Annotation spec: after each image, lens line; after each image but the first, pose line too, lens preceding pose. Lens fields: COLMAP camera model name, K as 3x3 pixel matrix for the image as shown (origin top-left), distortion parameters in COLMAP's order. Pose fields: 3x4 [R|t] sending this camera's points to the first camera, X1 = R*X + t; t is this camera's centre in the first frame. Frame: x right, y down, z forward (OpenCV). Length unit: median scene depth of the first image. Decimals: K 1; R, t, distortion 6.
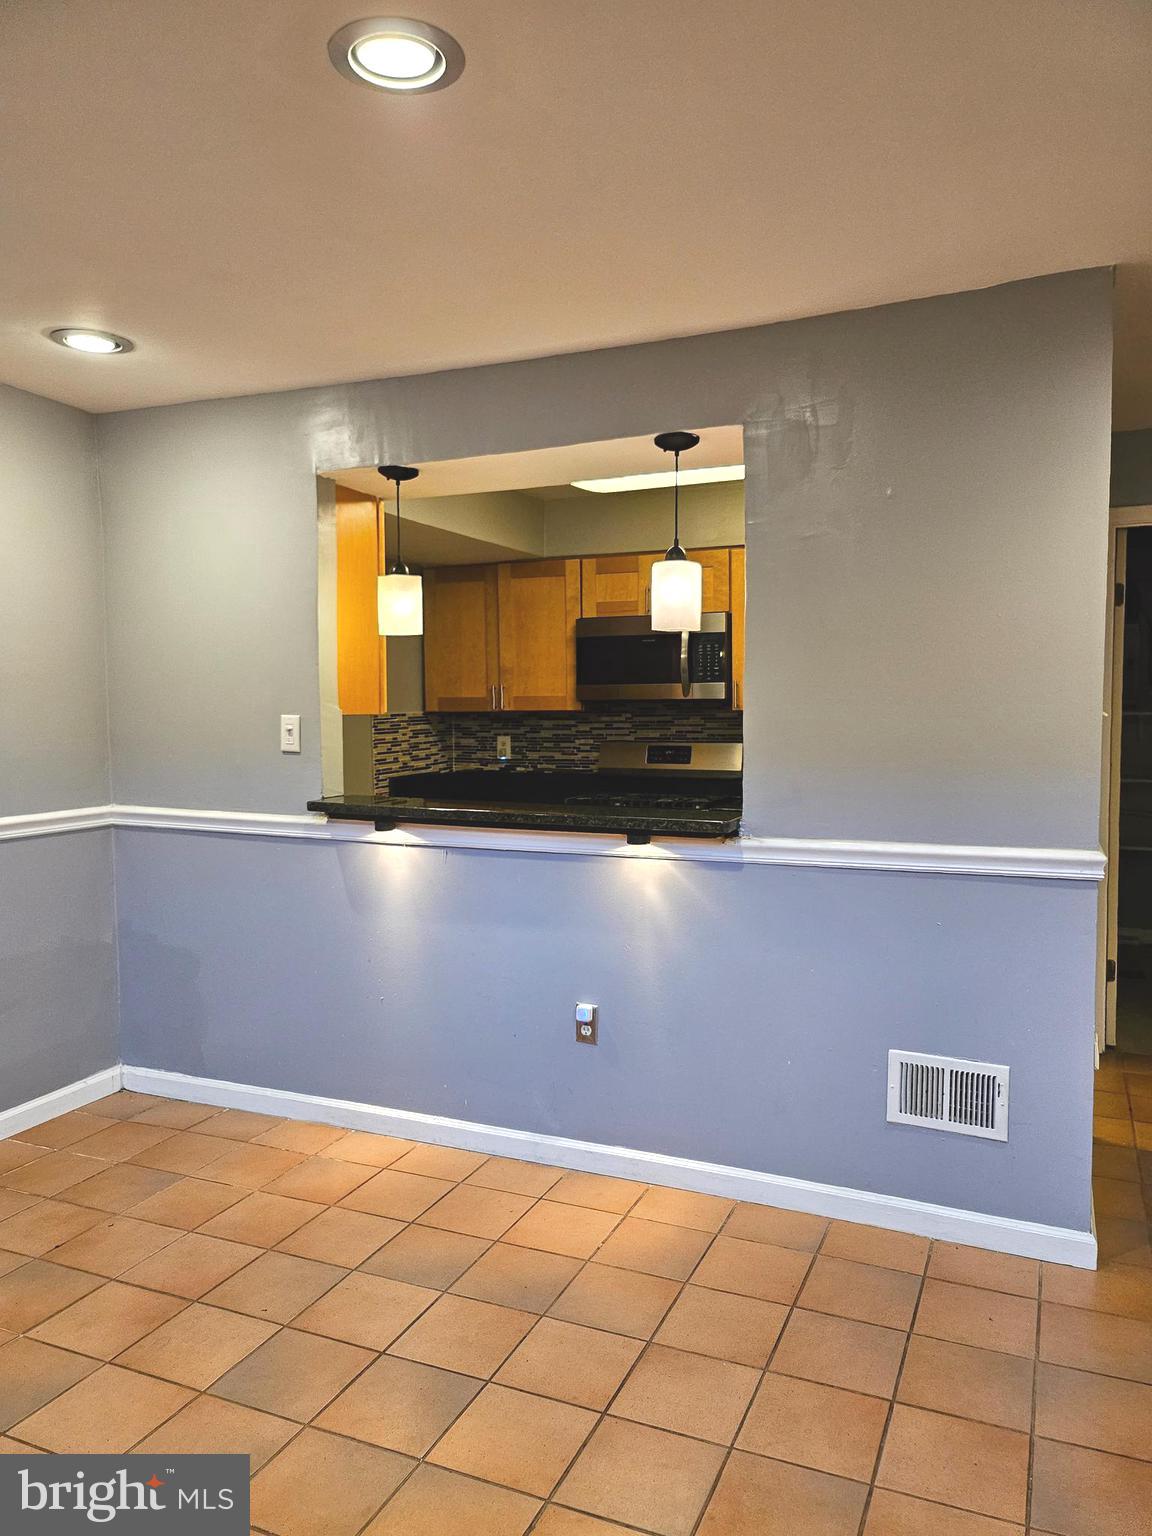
lens RADIAL K [[1091.7, 0, 579.2], [0, 1091.7, 765.3], [0, 0, 1]] dist [0.045943, -0.020929]
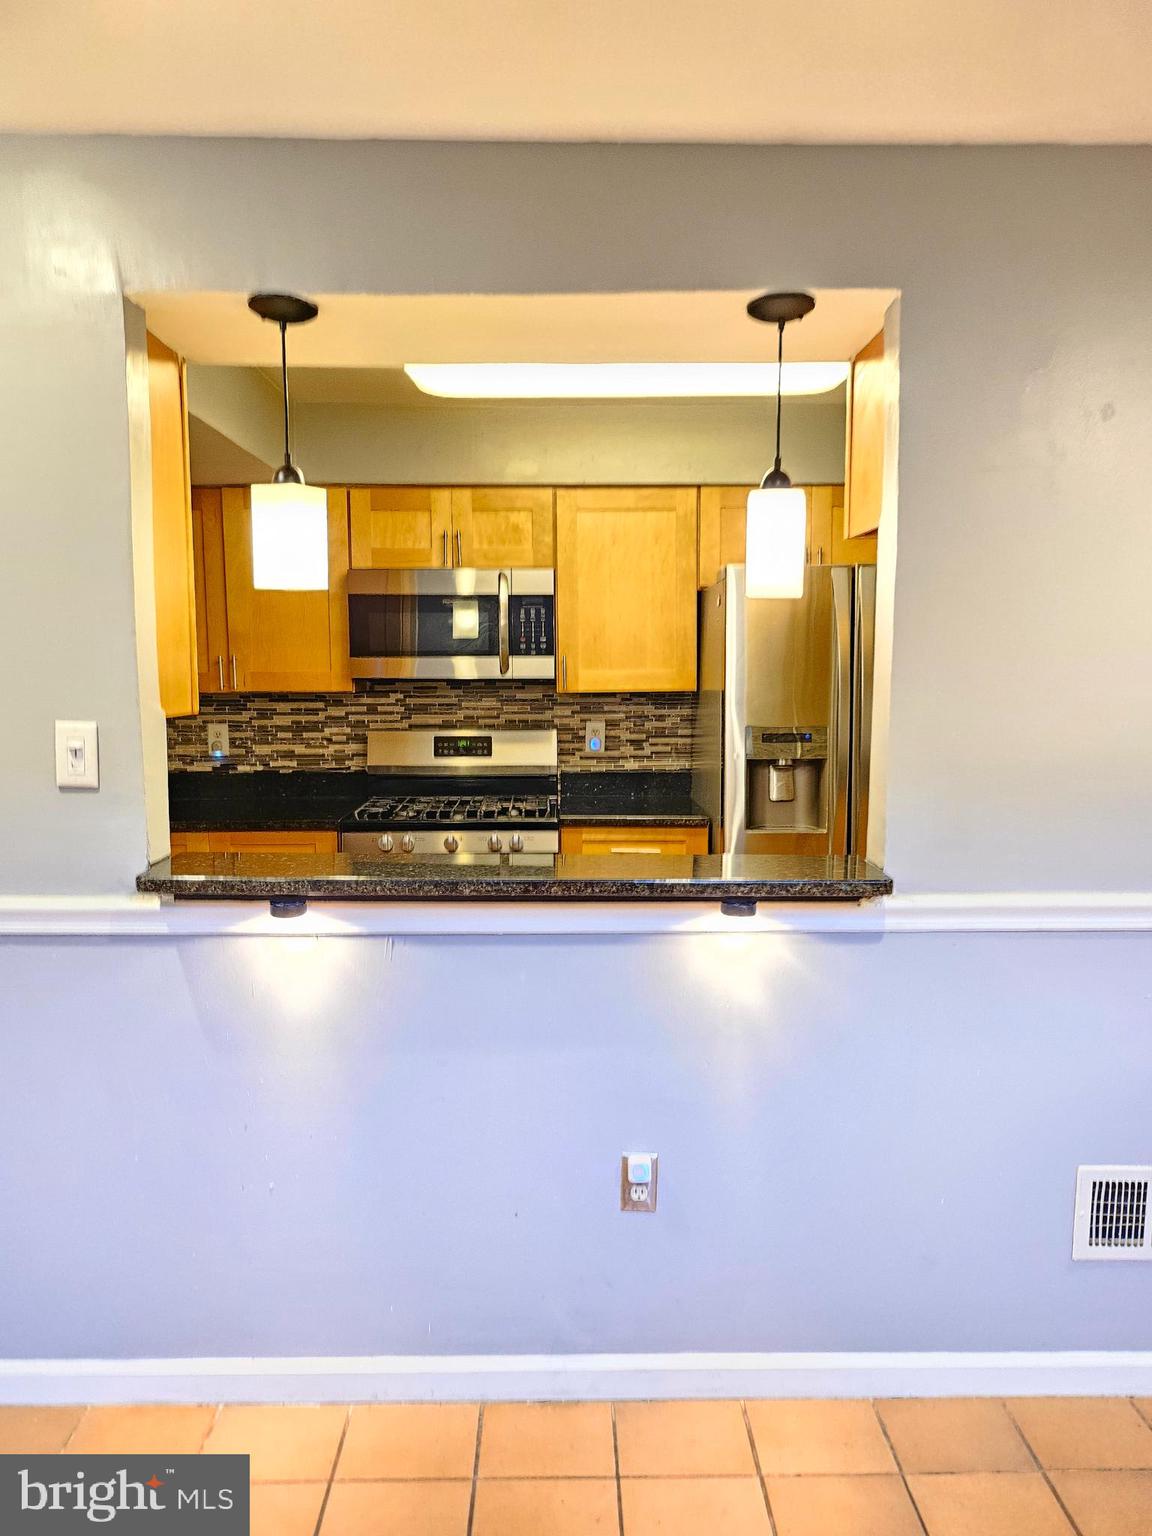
lens RADIAL K [[1091.7, 0, 573.6], [0, 1091.7, 776.0], [0, 0, 1]] dist [0.045943, -0.020929]
pose [[0.908862, -0.039228, 0.415248, -0.176030], [0.019388, 0.998465, 0.051890, -0.028152], [-0.416646, -0.039110, 0.908227, 0.245867]]
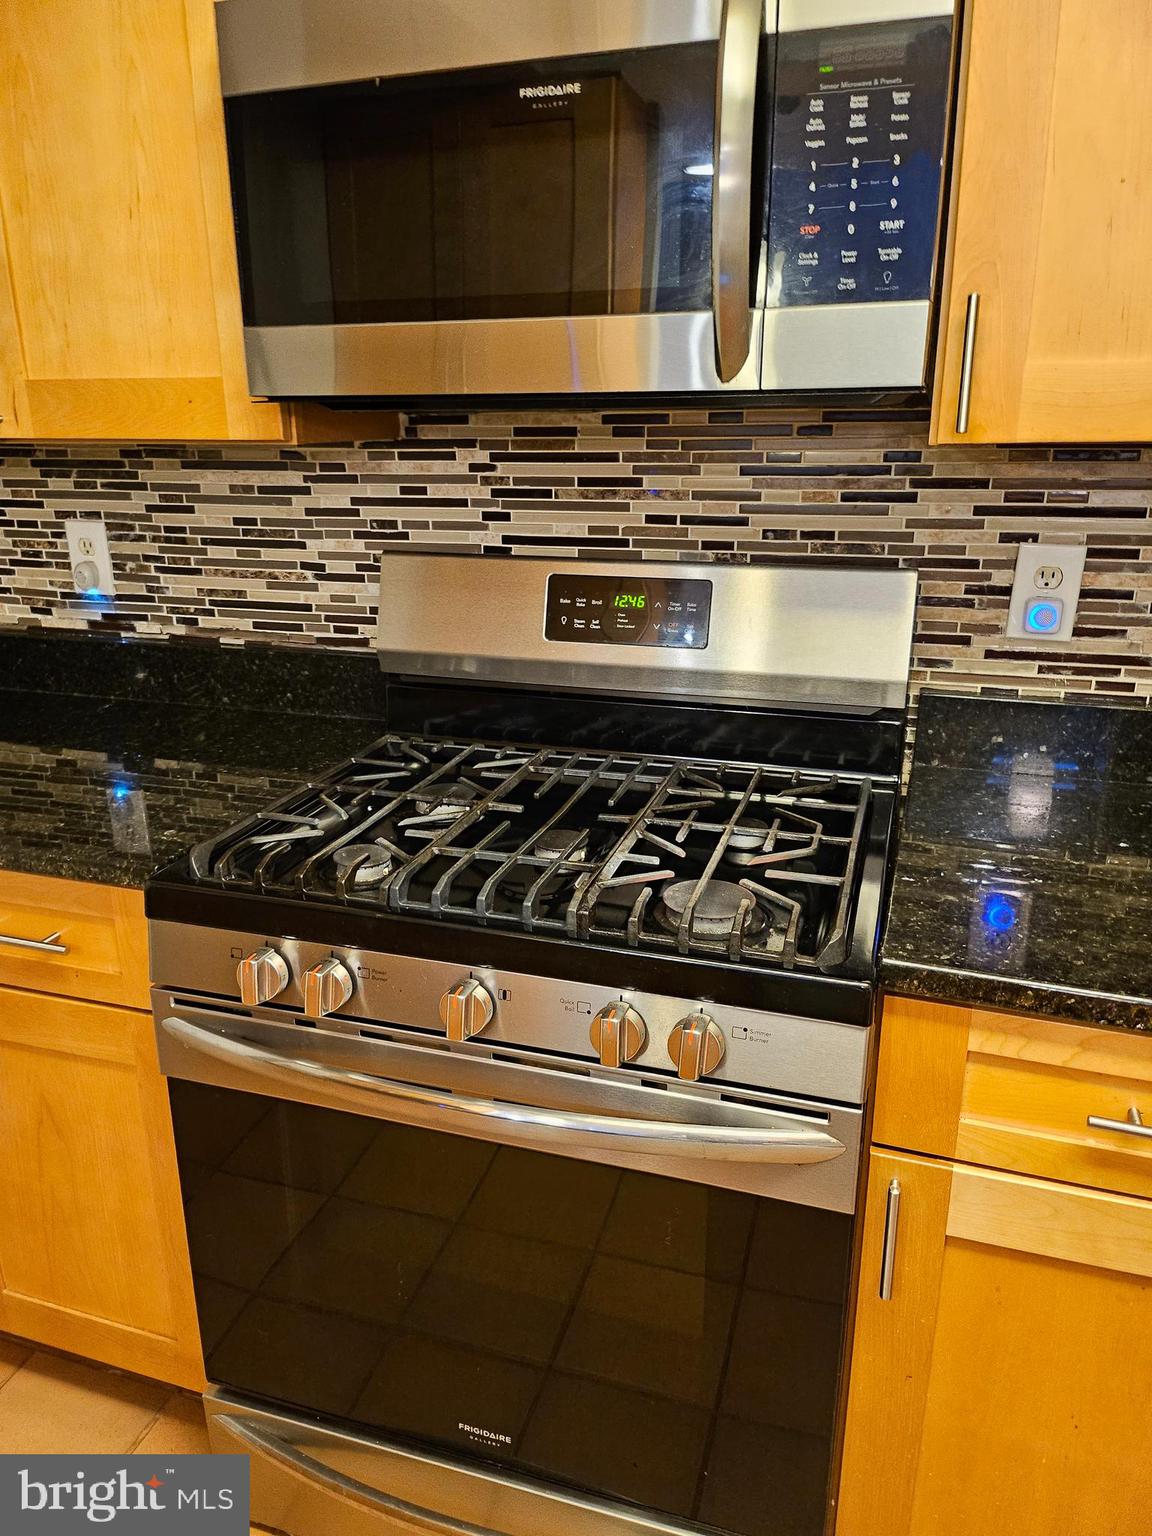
lens RADIAL K [[1091.7, 0, 569.2], [0, 1091.7, 778.0], [0, 0, 1]] dist [0.045943, -0.020929]
pose [[0.995667, -0.031341, 0.087551, 0.043032], [0.007253, 0.964798, 0.262890, -0.041456], [-0.092708, -0.261116, 0.960845, 0.731583]]
